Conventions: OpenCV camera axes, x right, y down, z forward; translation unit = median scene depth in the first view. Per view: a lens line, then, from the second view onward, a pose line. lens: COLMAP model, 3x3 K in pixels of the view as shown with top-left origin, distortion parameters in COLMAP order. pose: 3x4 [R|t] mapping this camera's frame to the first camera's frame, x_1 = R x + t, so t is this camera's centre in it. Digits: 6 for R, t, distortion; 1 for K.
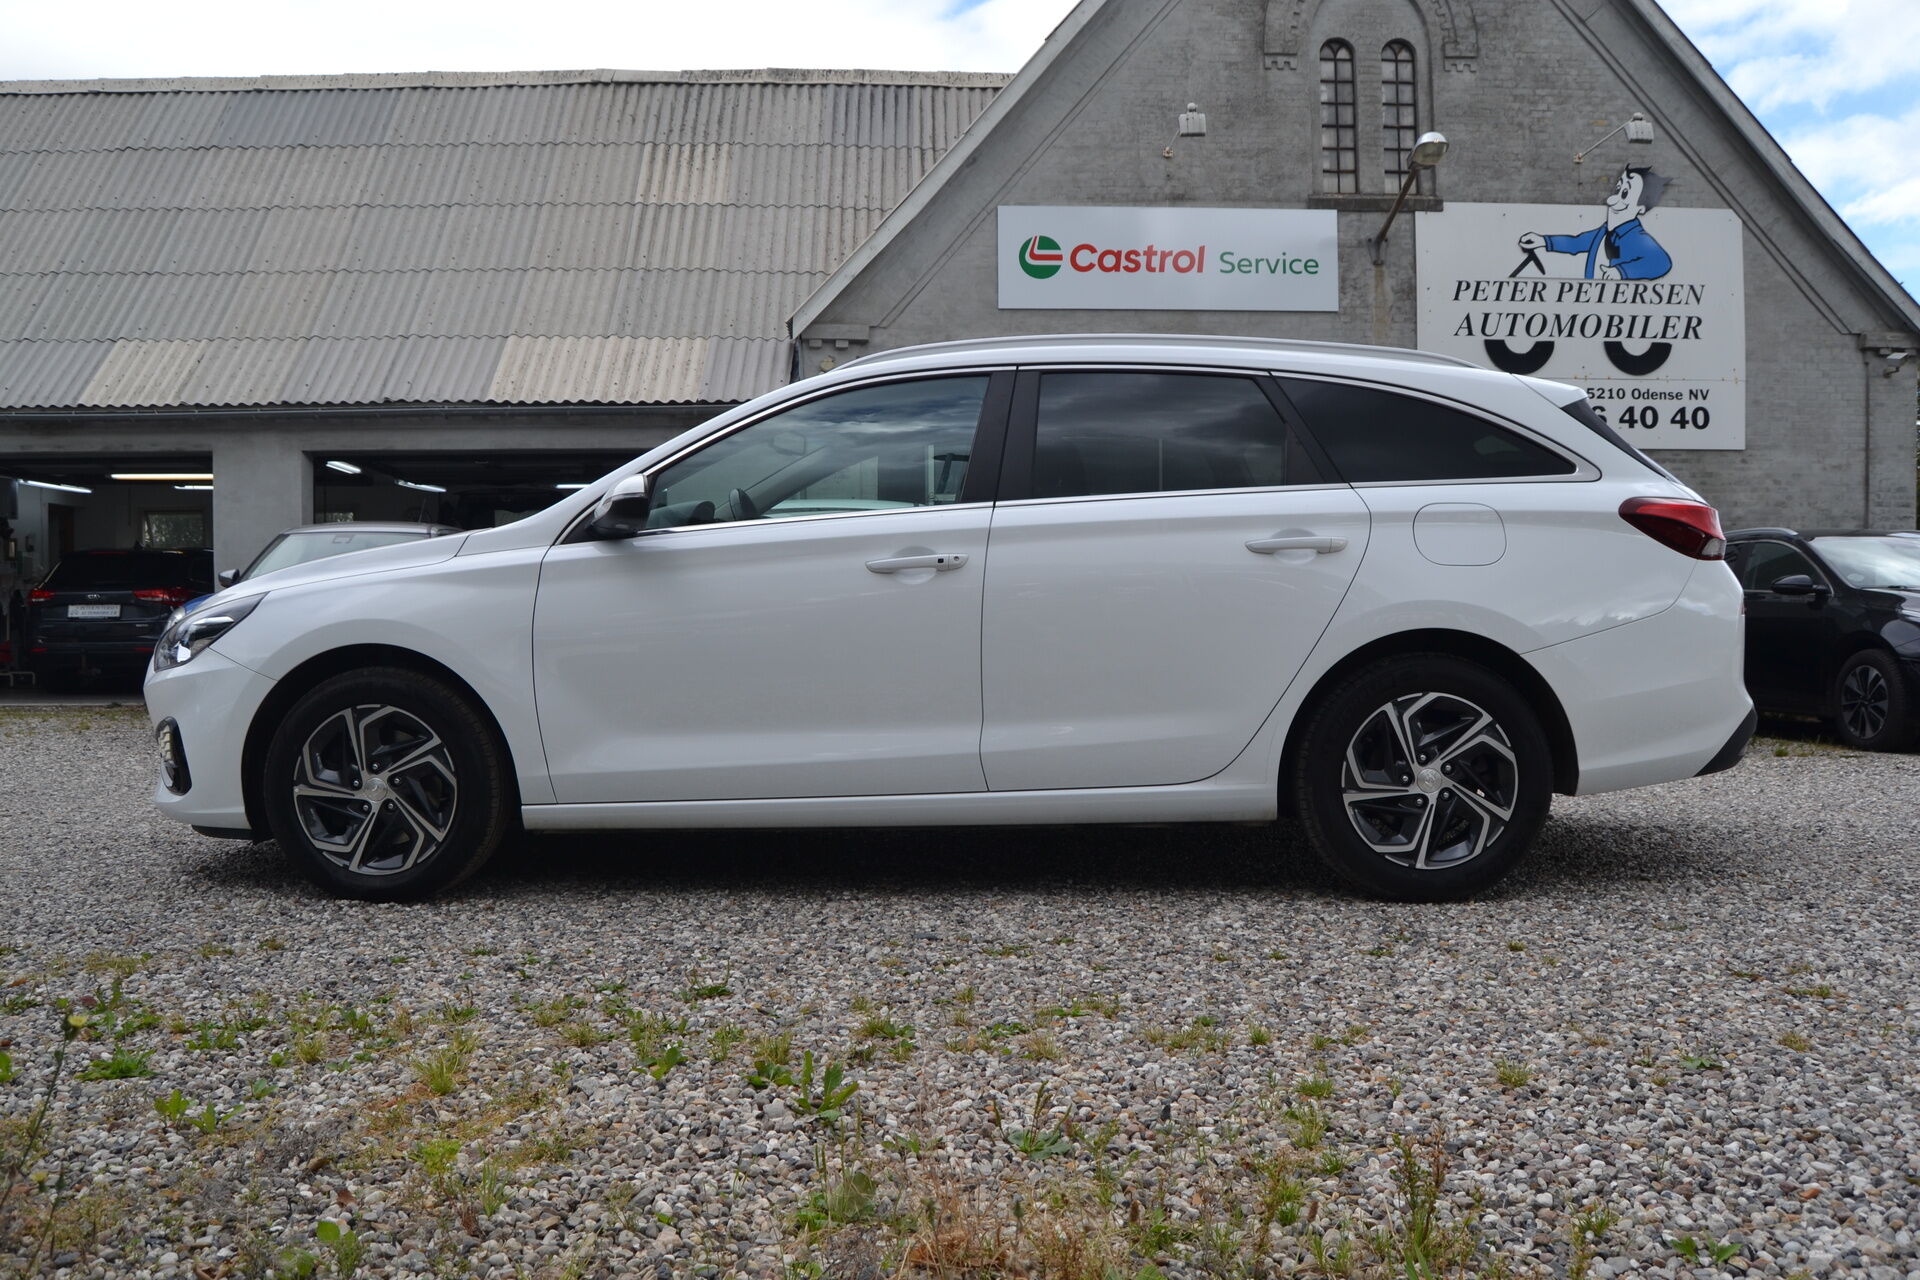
lens RADIAL K [[1469.1, 0, 960.0], [0, 1469.1, 640.0], [0, 0, 1]] dist [-0.077423, 0.010808]
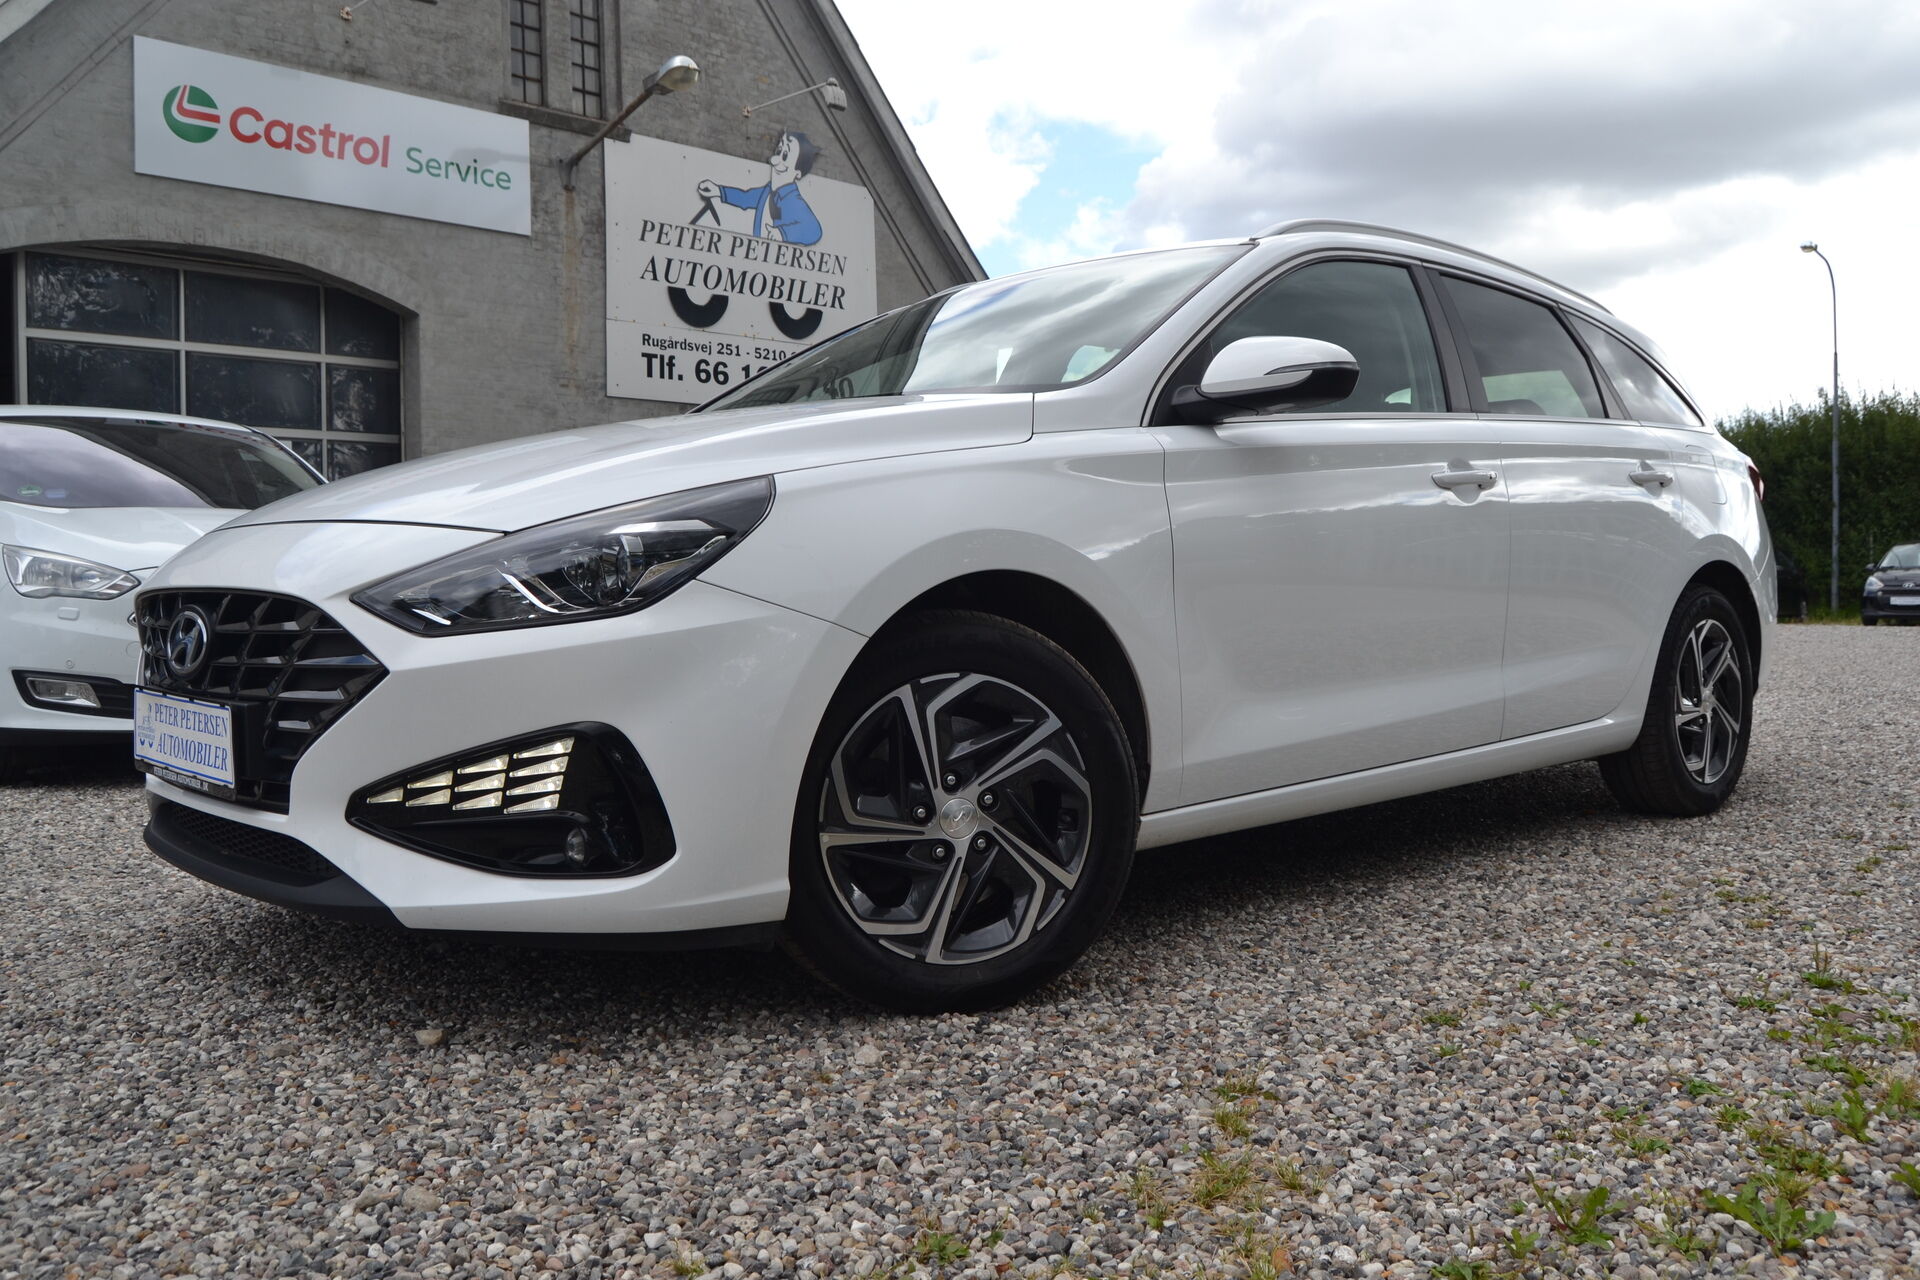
lens RADIAL K [[1567.0, 0, 971.8], [0, 1567.0, 643.2], [0, 0, 1]] dist [-0.080851, 0.018473]
pose [[0.709832, -0.033345, 0.703581, -0.218138], [0.022147, 0.999442, 0.025023, 0.004099], [-0.704023, -0.002180, 0.710174, 0.140306]]
